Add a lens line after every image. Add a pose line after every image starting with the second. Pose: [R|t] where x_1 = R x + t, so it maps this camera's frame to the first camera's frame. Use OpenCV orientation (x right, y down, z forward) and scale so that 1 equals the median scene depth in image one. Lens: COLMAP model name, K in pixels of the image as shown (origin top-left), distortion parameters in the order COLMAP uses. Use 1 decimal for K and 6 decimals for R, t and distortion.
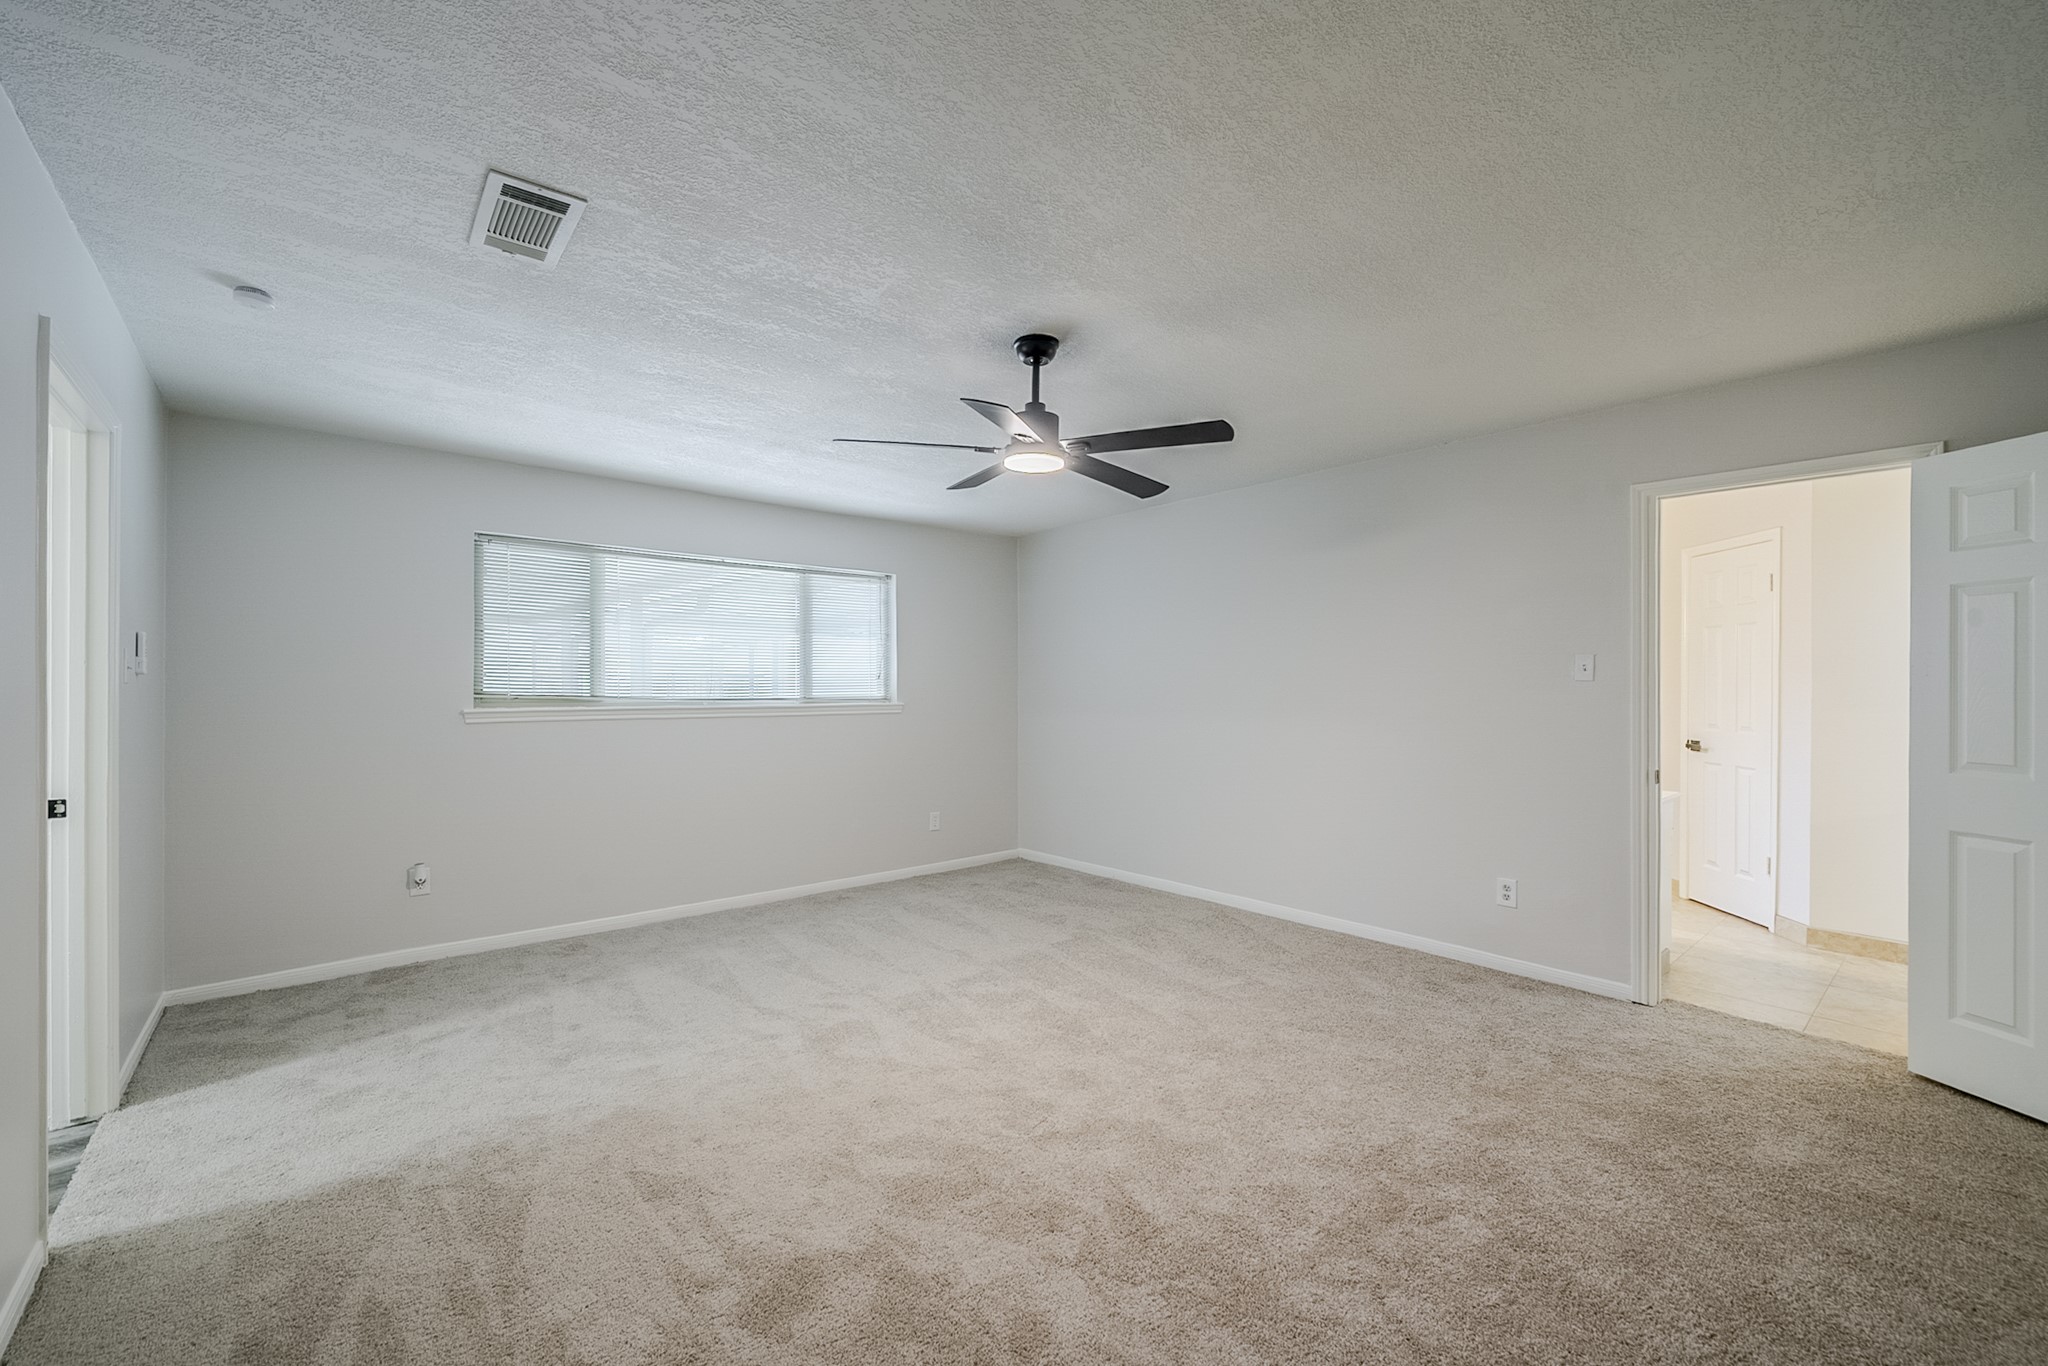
lens RADIAL K [[833.4, 0, 1016.0], [0, 833.4, 691.8], [0, 0, 1]] dist [-0.001784, -0.000069]
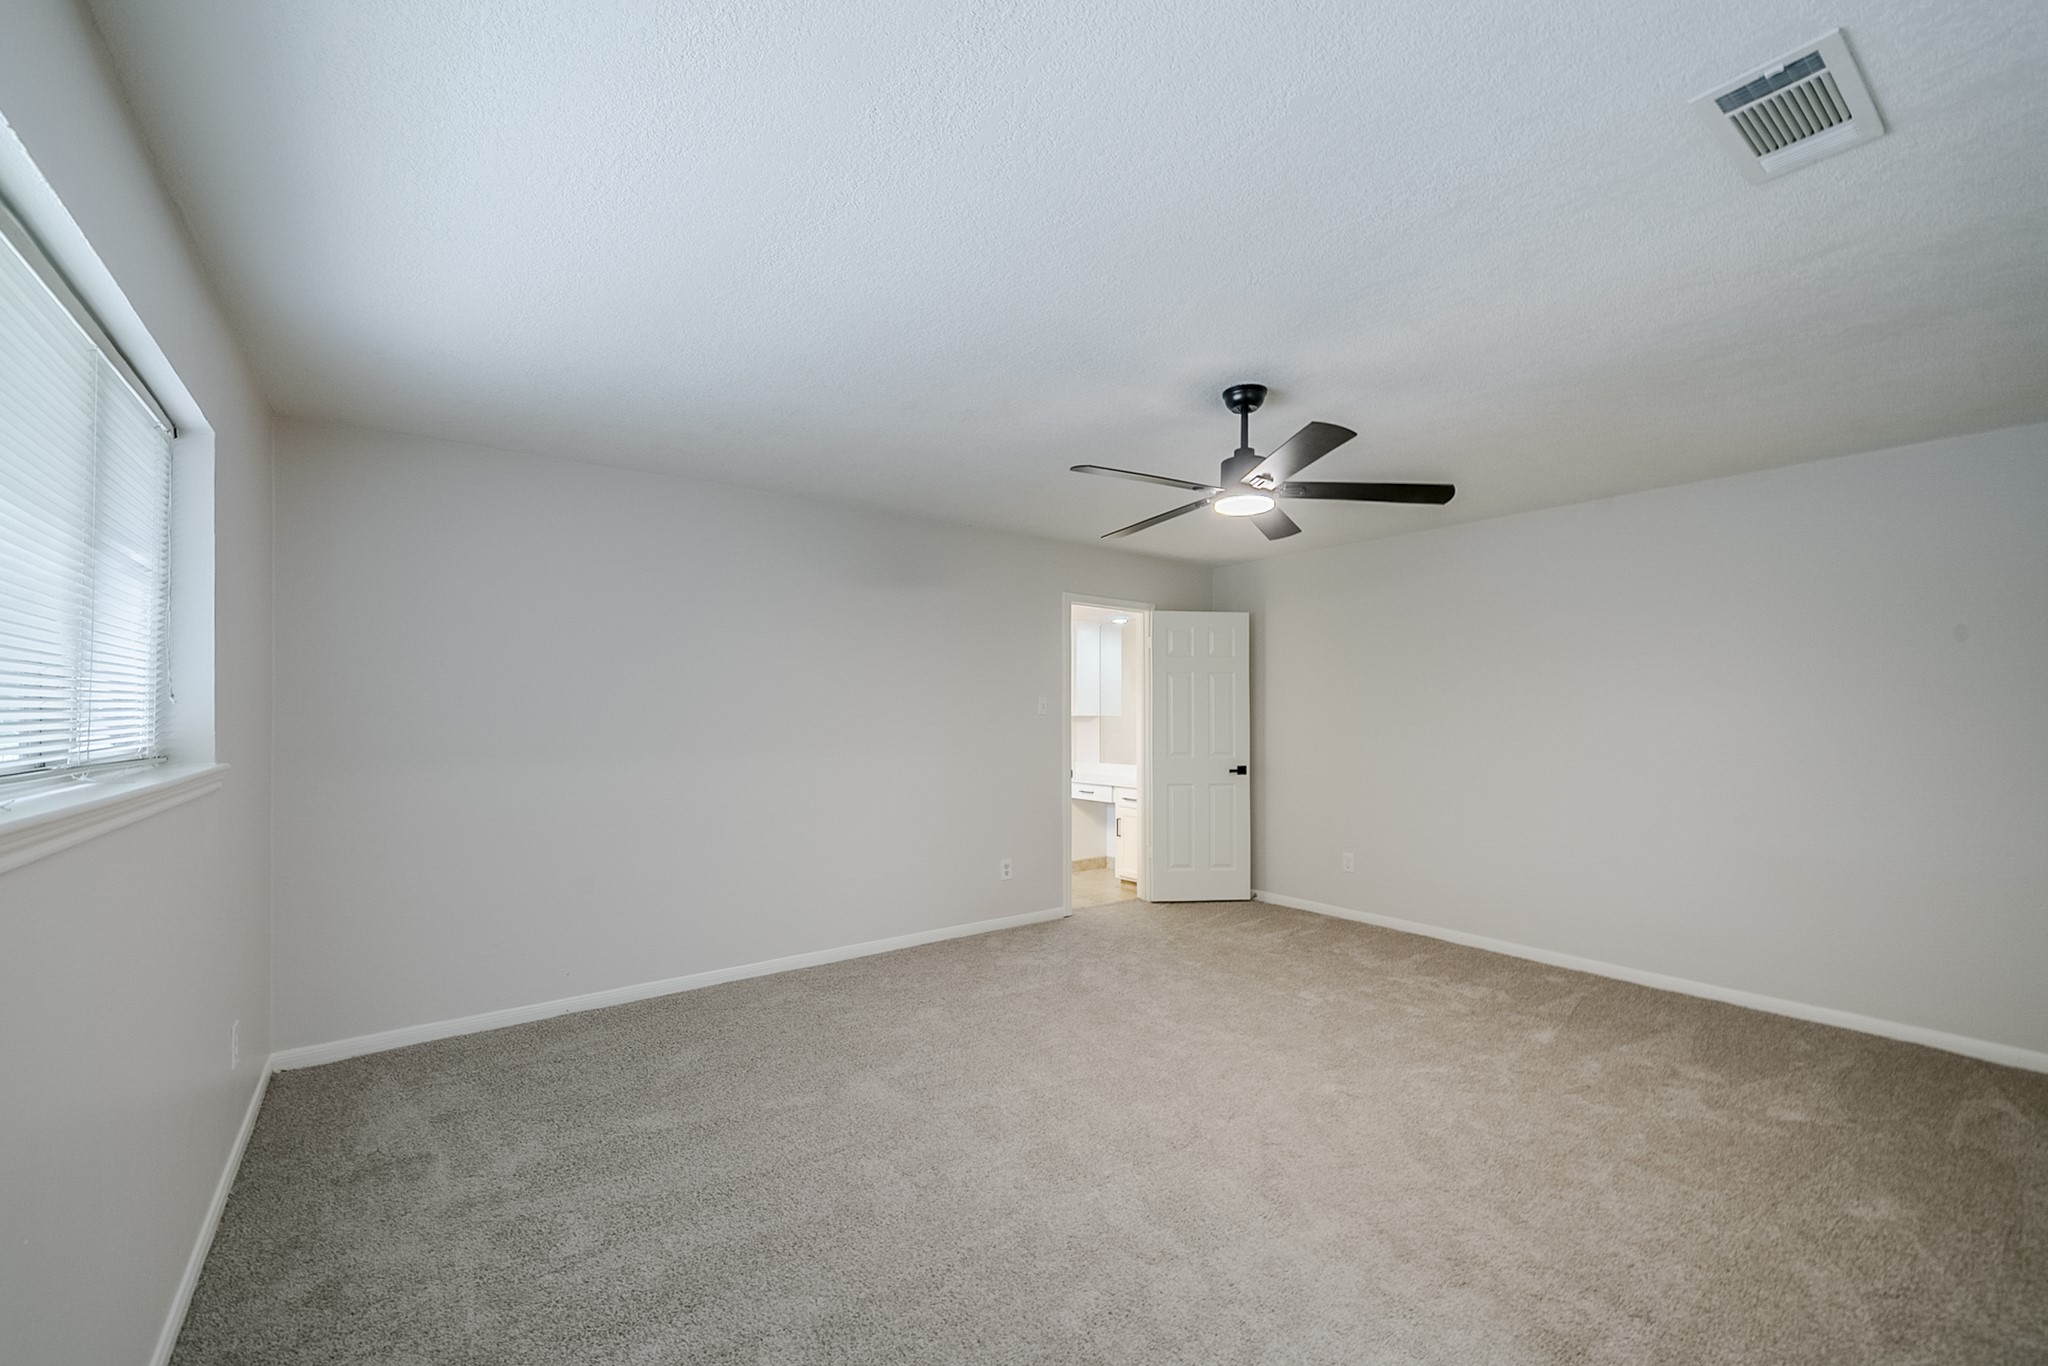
lens RADIAL K [[833.4, 0, 1016.0], [0, 833.4, 691.8], [0, 0, 1]] dist [-0.001784, -0.000069]
pose [[0.054167, 0.022582, 0.998276, -0.862560], [0.002015, 0.999740, -0.022724, -0.019678], [-0.998530, 0.003242, 0.054108, 1.018340]]
